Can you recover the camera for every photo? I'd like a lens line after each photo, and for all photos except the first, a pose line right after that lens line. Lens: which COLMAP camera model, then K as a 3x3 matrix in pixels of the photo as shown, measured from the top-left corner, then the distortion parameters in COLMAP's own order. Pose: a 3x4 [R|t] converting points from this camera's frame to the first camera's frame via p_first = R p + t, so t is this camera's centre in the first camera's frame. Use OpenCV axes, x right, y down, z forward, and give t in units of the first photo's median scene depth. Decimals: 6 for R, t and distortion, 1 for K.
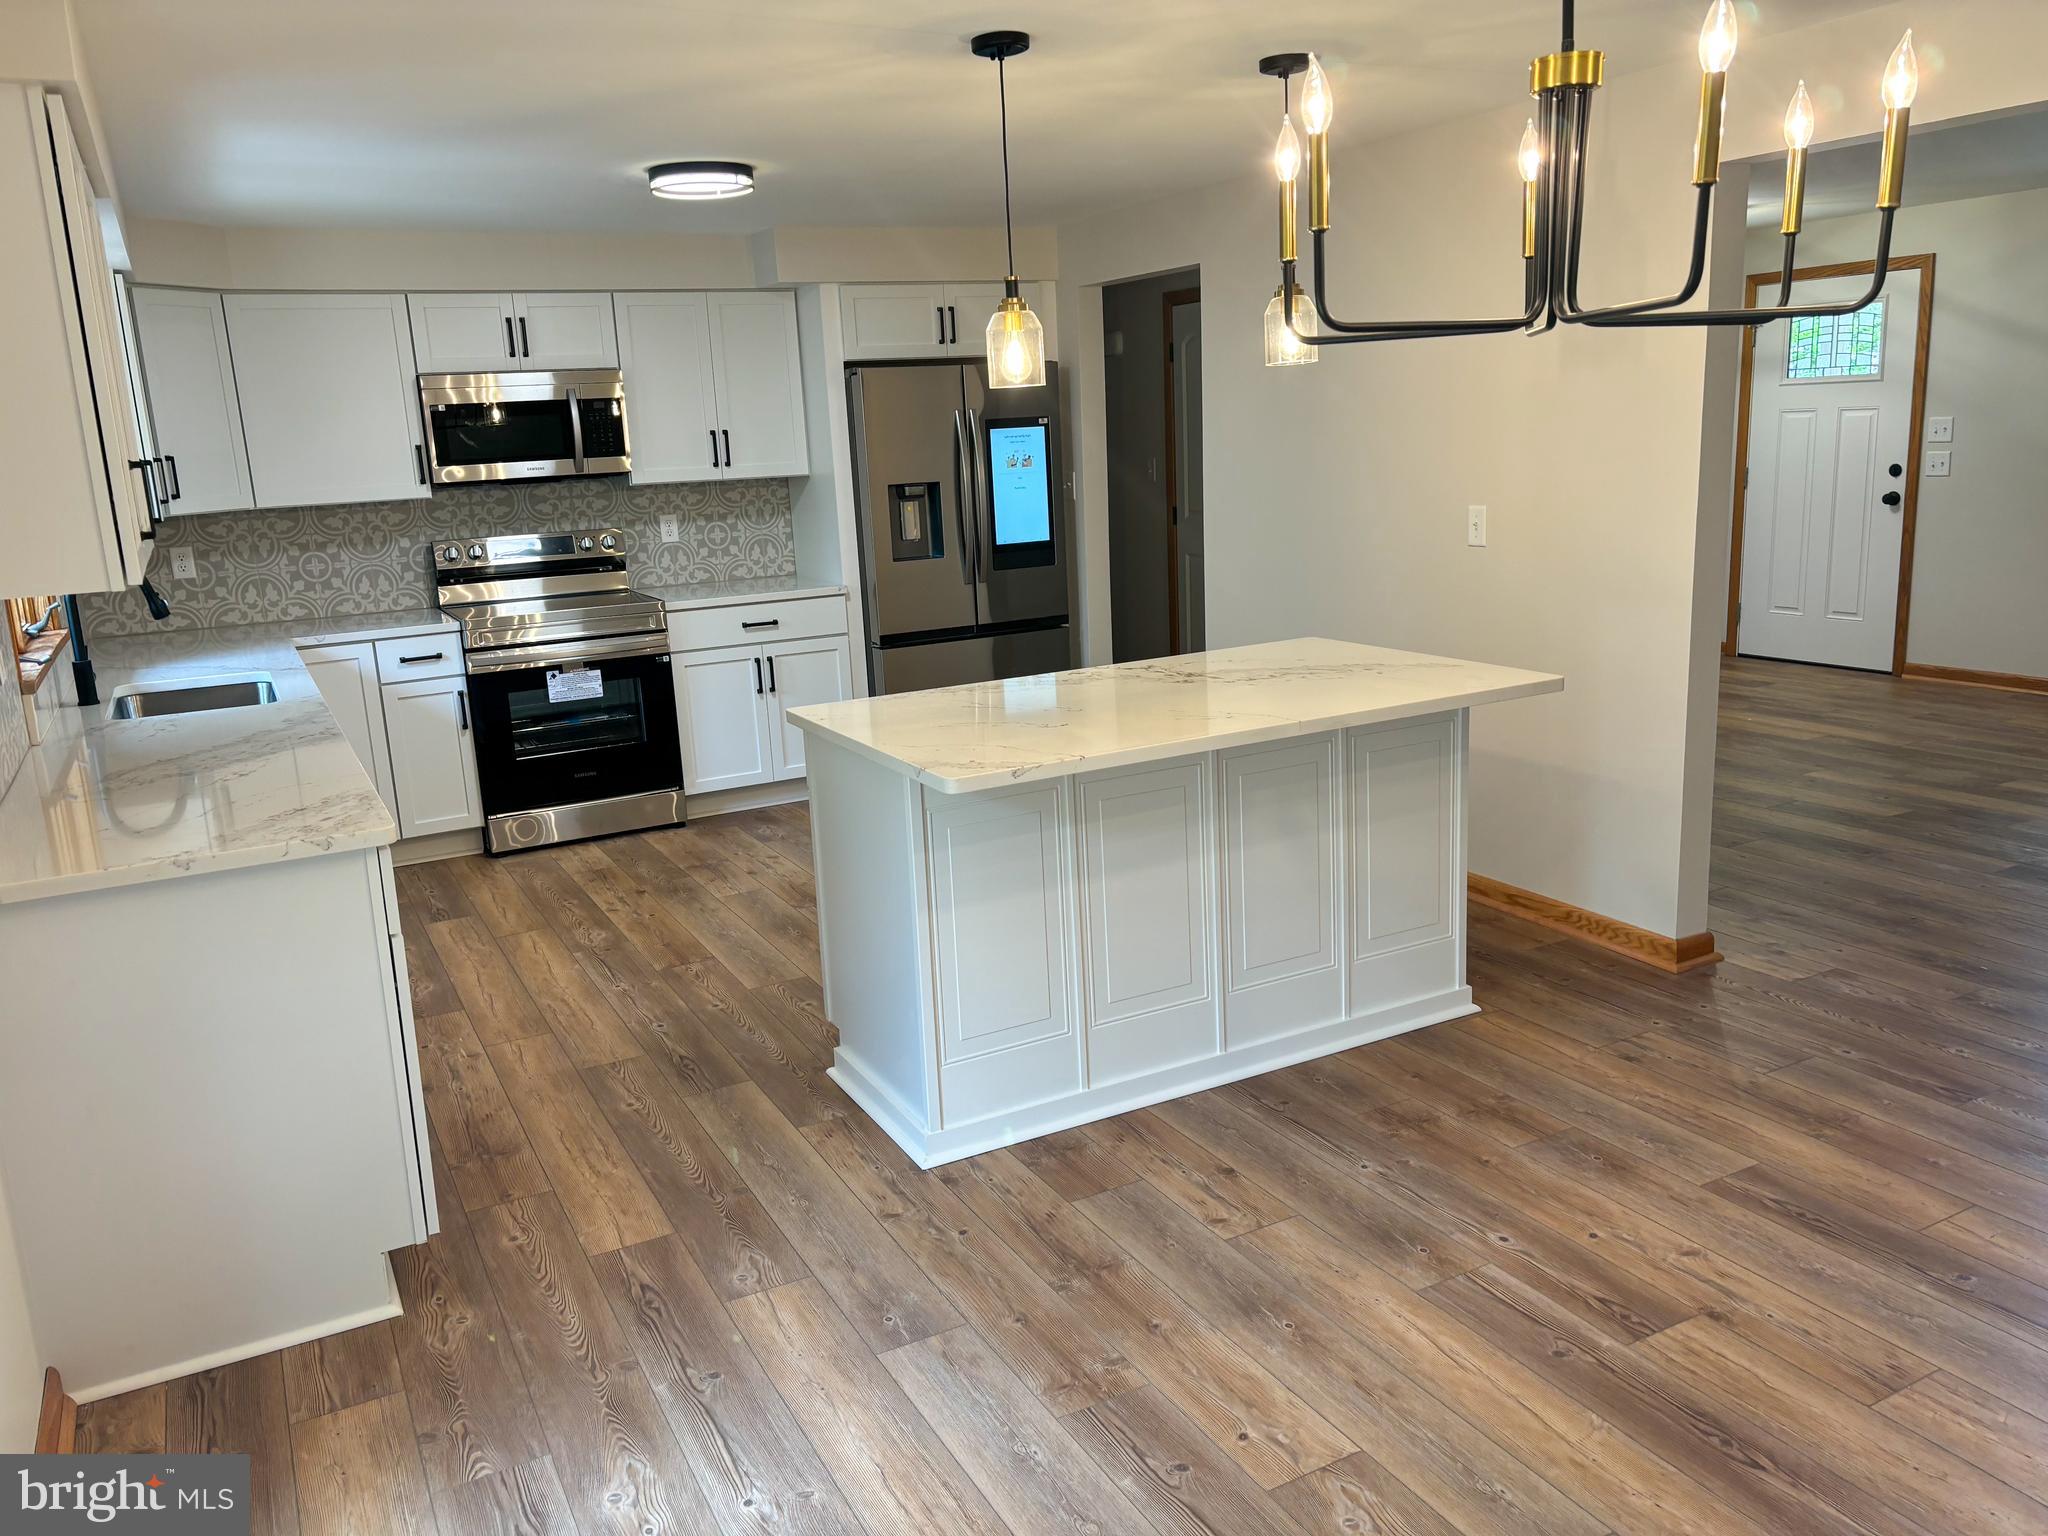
lens RADIAL K [[1535.8, 0, 1010.0], [0, 1535.8, 722.7], [0, 0, 1]] dist [0.036852, -0.049179]
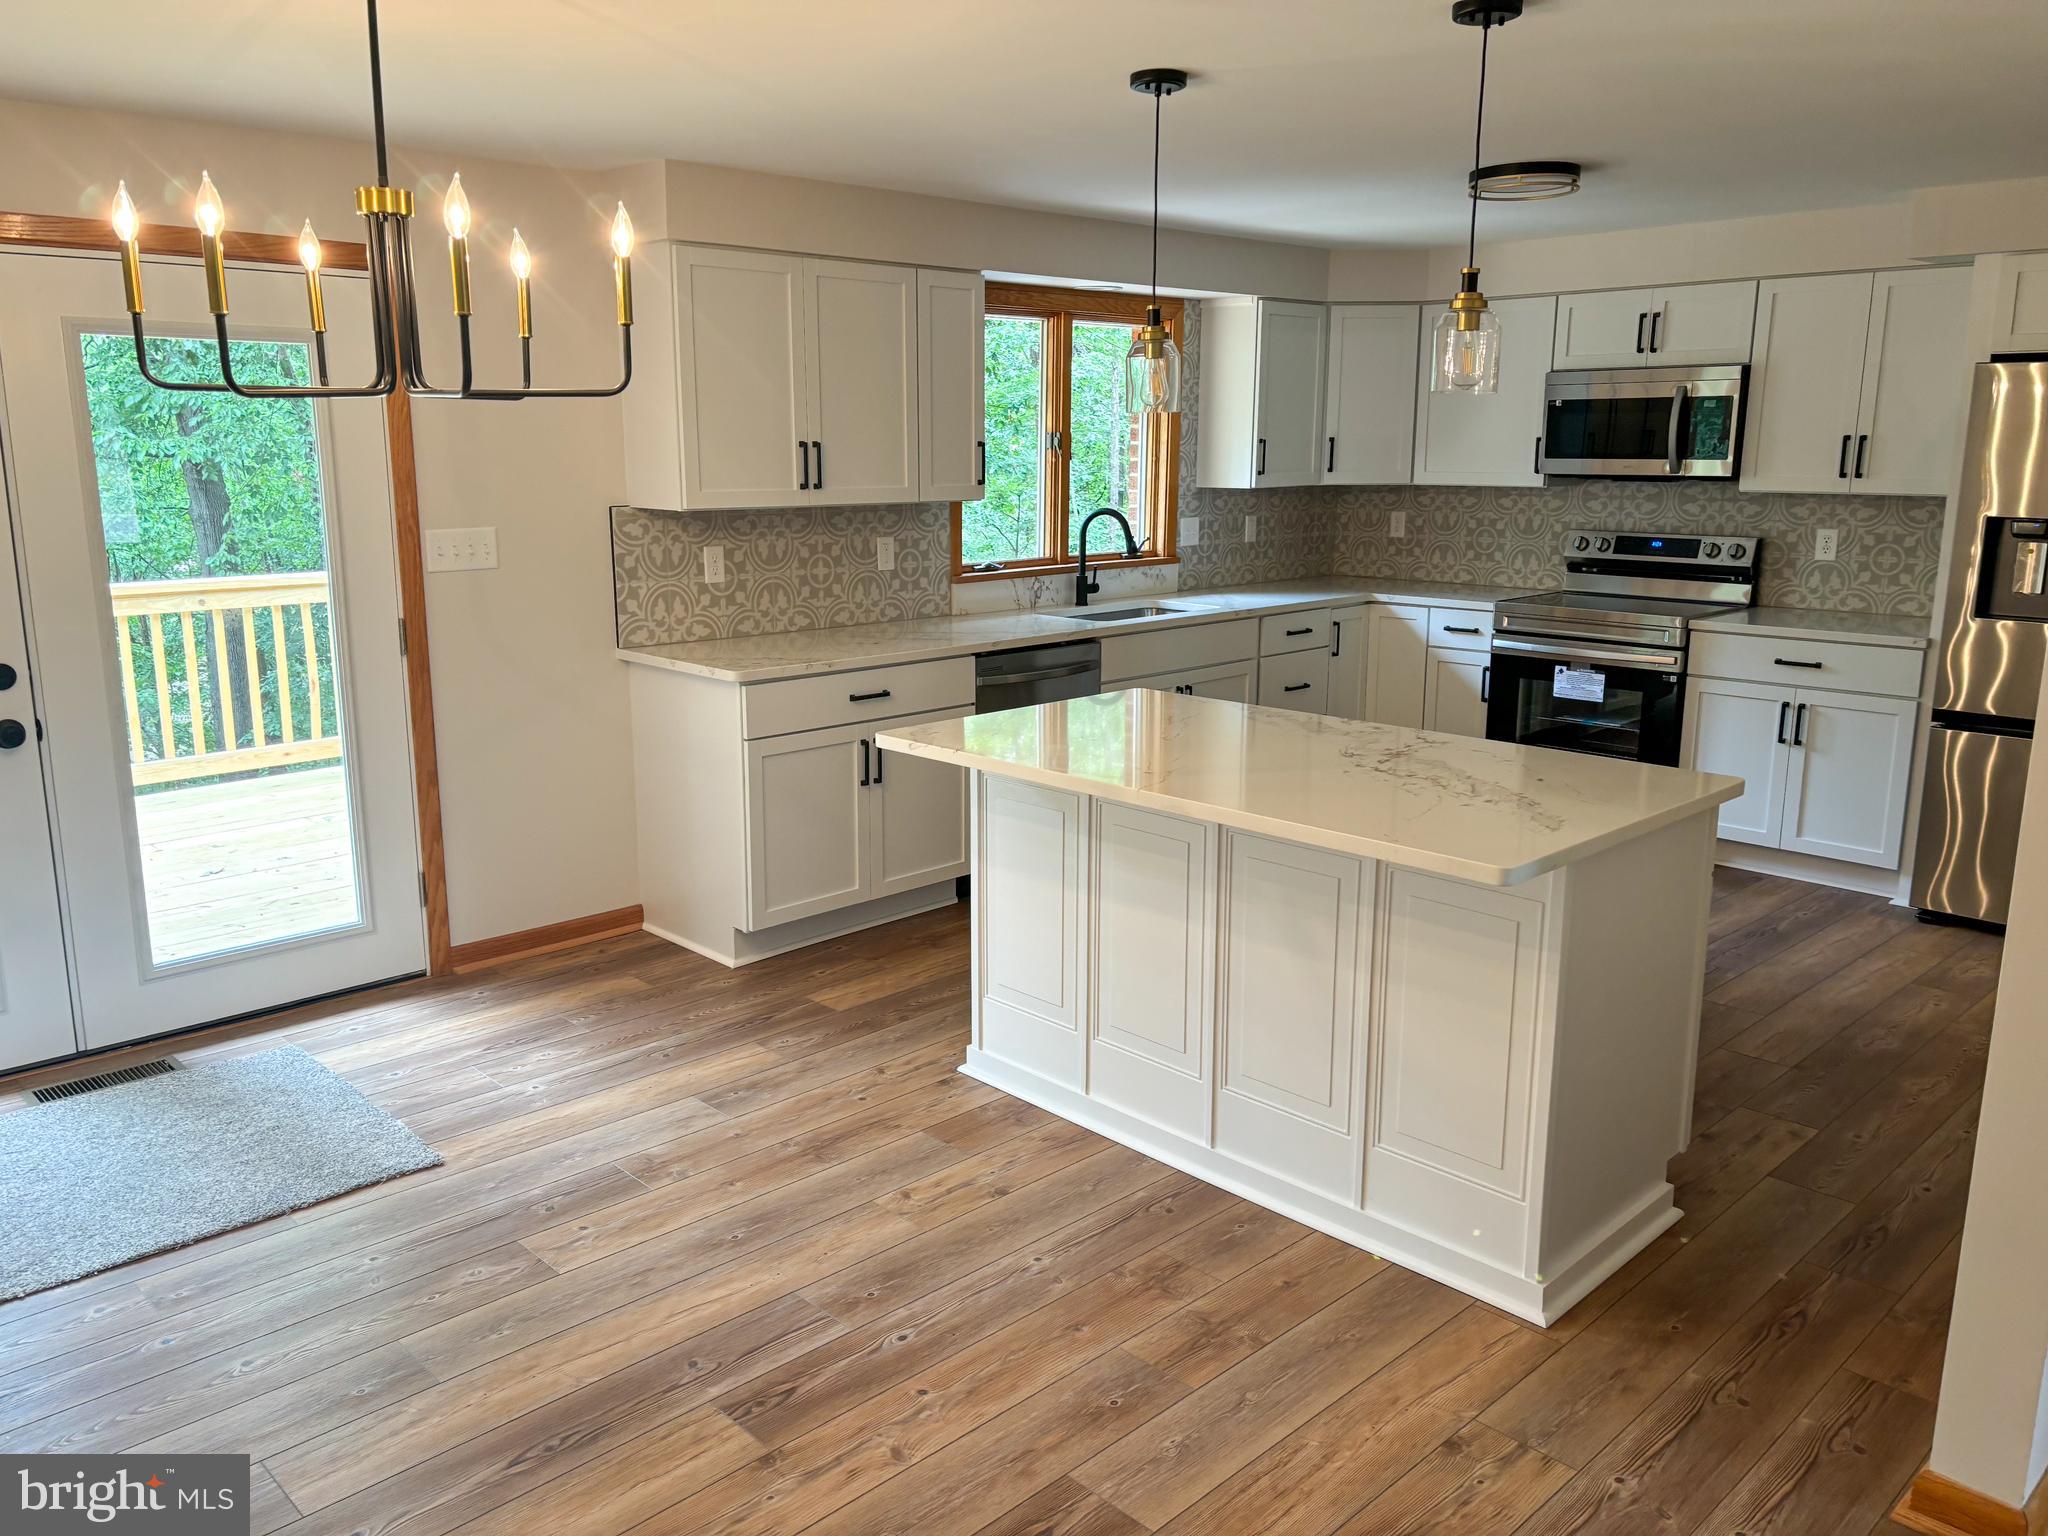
lens RADIAL K [[1535.8, 0, 1032.2], [0, 1535.8, 746.8], [0, 0, 1]] dist [0.036852, -0.049179]
pose [[0.291923, 0.233701, -0.927451, 0.556531], [-0.197440, 0.963527, 0.180645, -0.097300], [0.935841, 0.130382, 0.327418, 0.352045]]
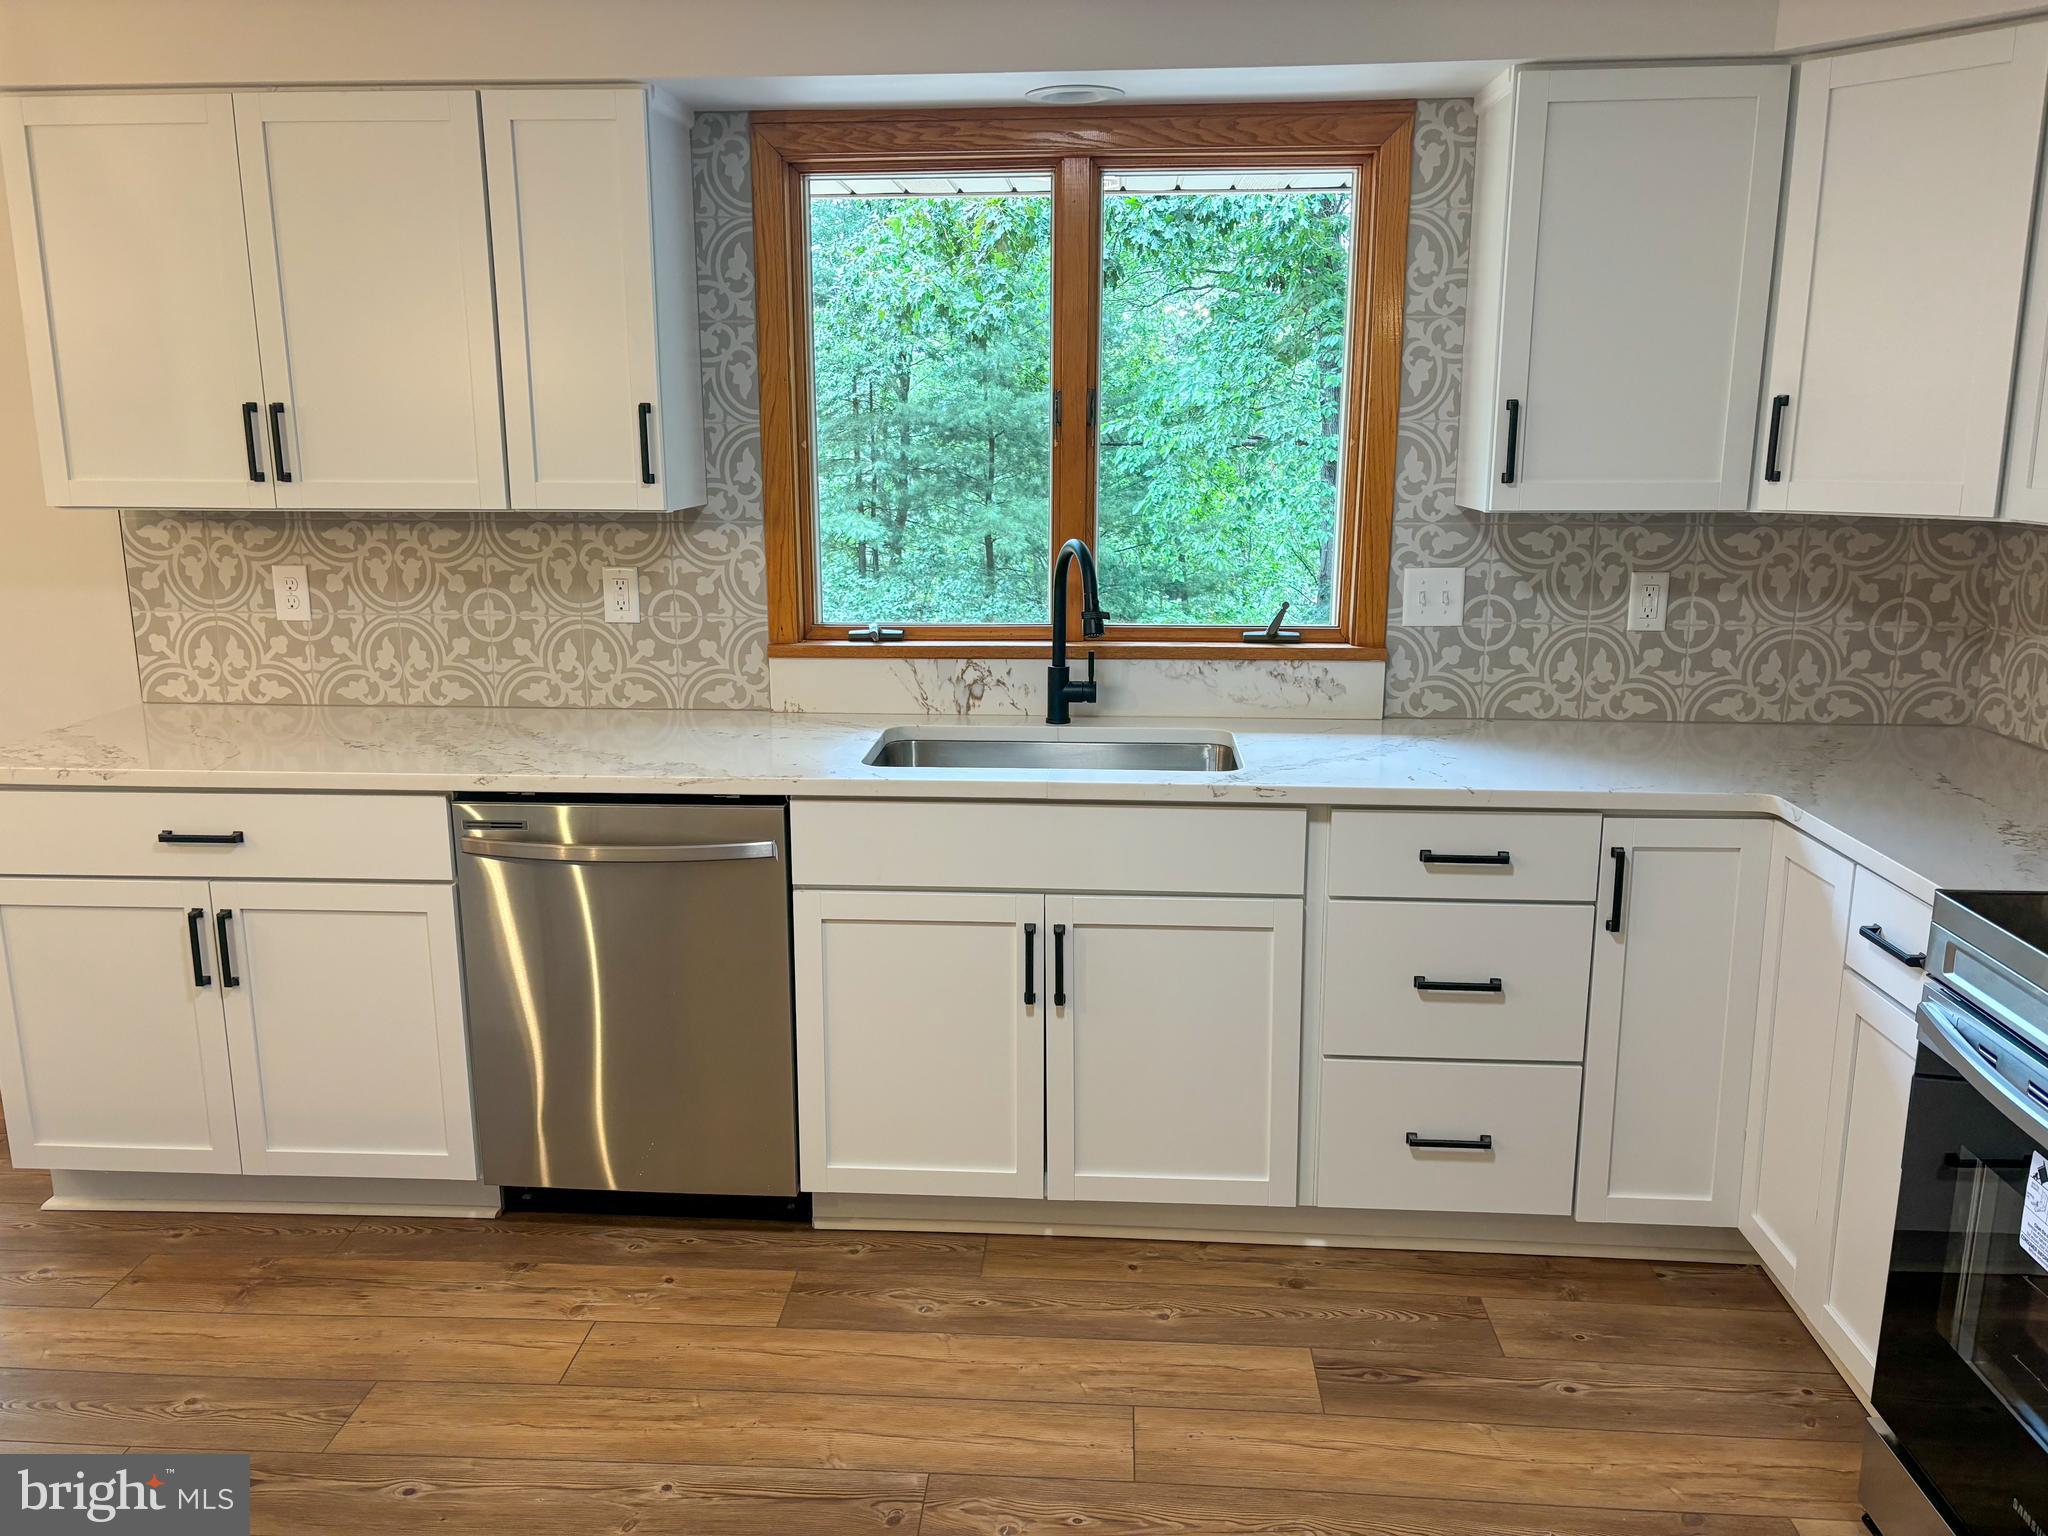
lens RADIAL K [[1535.8, 0, 1013.0], [0, 1535.8, 759.3], [0, 0, 1]] dist [0.036852, -0.049179]
pose [[-0.514936, 0.226095, -0.826875, 0.038021], [-0.141048, 0.929097, 0.341884, -0.179845], [0.845545, 0.292678, -0.446535, 0.945722]]
